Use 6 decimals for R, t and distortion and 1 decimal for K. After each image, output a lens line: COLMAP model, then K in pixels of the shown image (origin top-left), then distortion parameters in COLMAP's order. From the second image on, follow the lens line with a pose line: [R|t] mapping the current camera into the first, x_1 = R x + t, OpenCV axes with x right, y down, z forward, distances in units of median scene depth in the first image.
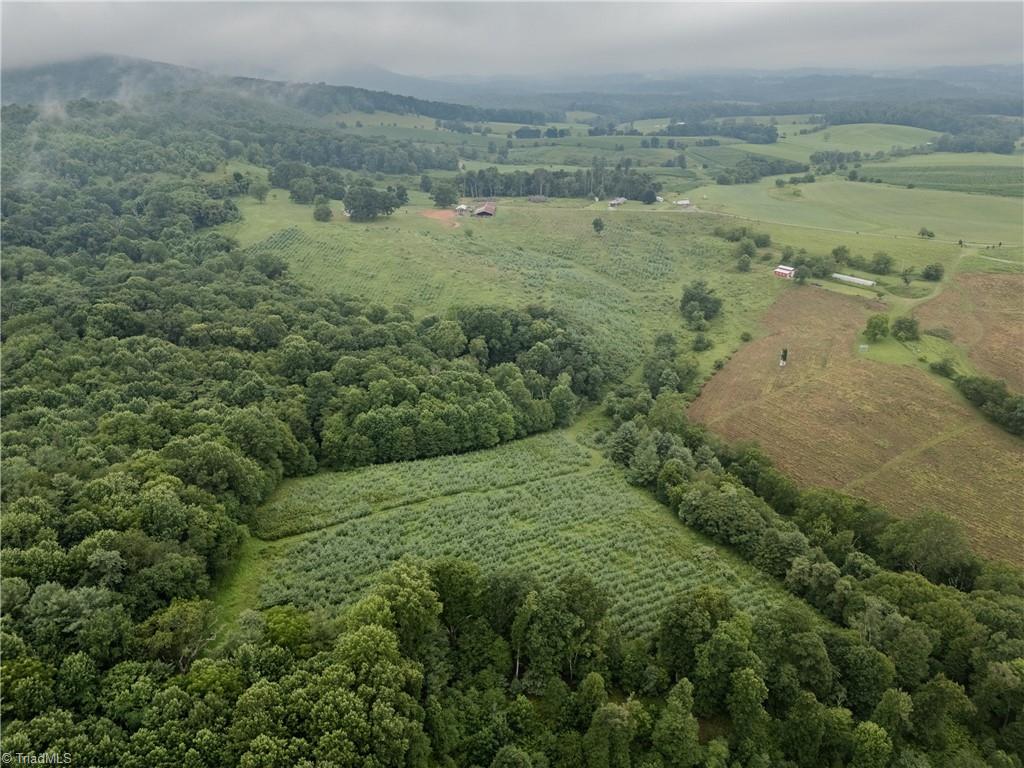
lens RADIAL K [[735.7, 0, 512.0], [0, 735.7, 384.0], [0, 0, 1]] dist [0.106655, -0.096802]
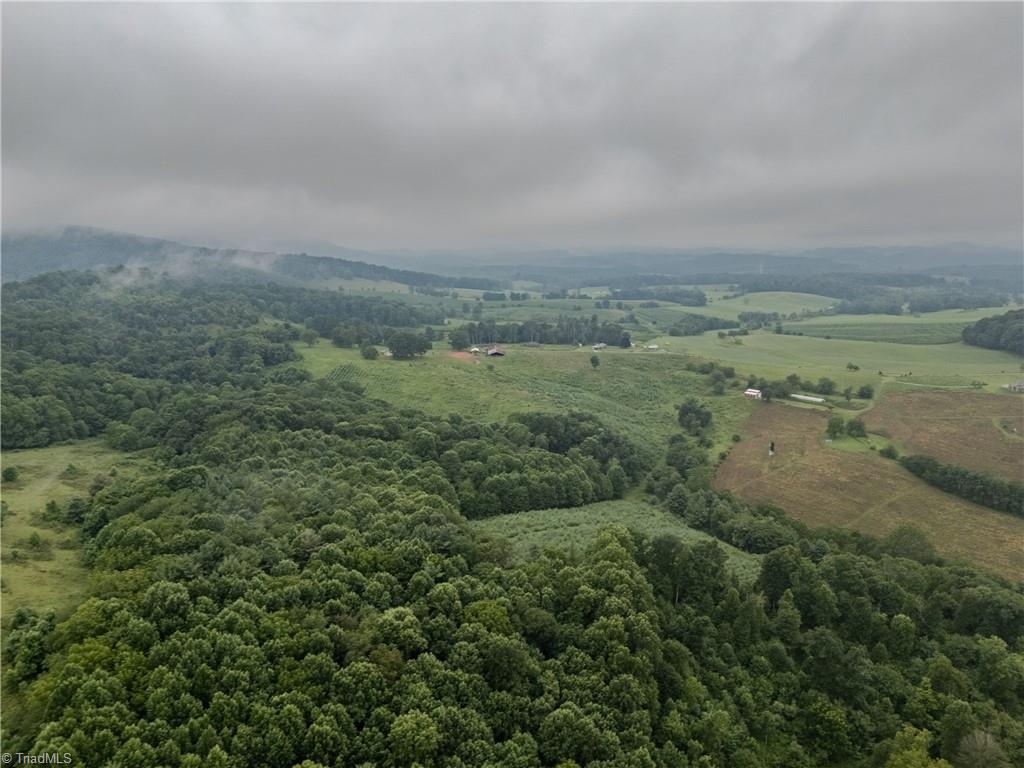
lens RADIAL K [[735.7, 0, 512.0], [0, 735.7, 384.0], [0, 0, 1]] dist [0.106655, -0.096802]
pose [[0.995578, -0.009000, 0.093511, -0.150601], [0.028637, 0.977101, -0.210840, 0.083250], [-0.089472, 0.212585, 0.973038, -0.182213]]
